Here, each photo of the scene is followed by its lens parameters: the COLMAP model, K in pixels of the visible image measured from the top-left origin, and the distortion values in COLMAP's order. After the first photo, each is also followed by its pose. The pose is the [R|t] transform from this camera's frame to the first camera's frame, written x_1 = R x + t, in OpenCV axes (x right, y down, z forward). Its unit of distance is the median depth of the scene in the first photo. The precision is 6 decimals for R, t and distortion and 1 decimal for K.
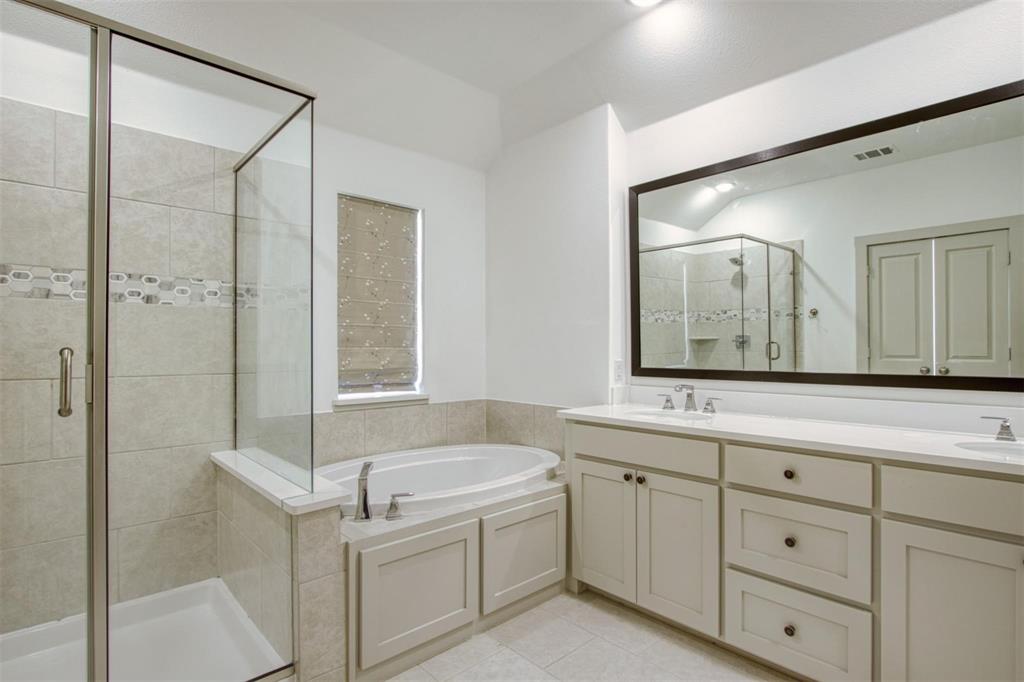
lens RADIAL K [[511.9, 0, 512.0], [0, 511.9, 341.0], [0, 0, 1]] dist [-0.000156, -0.000025]
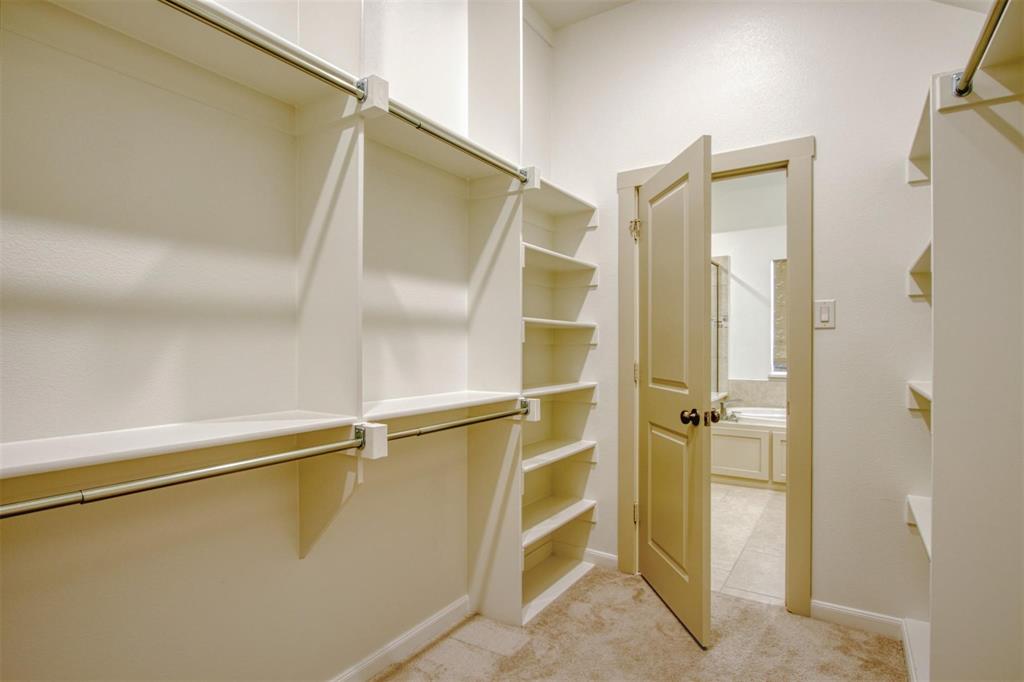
lens RADIAL K [[511.9, 0, 512.0], [0, 511.9, 341.0], [0, 0, 1]] dist [-0.000156, -0.000025]
pose [[0.237275, 0.001051, -0.971442, 1.396466], [0.003846, 0.999991, 0.002021, -0.014688], [0.971435, -0.004216, 0.237269, -0.386937]]
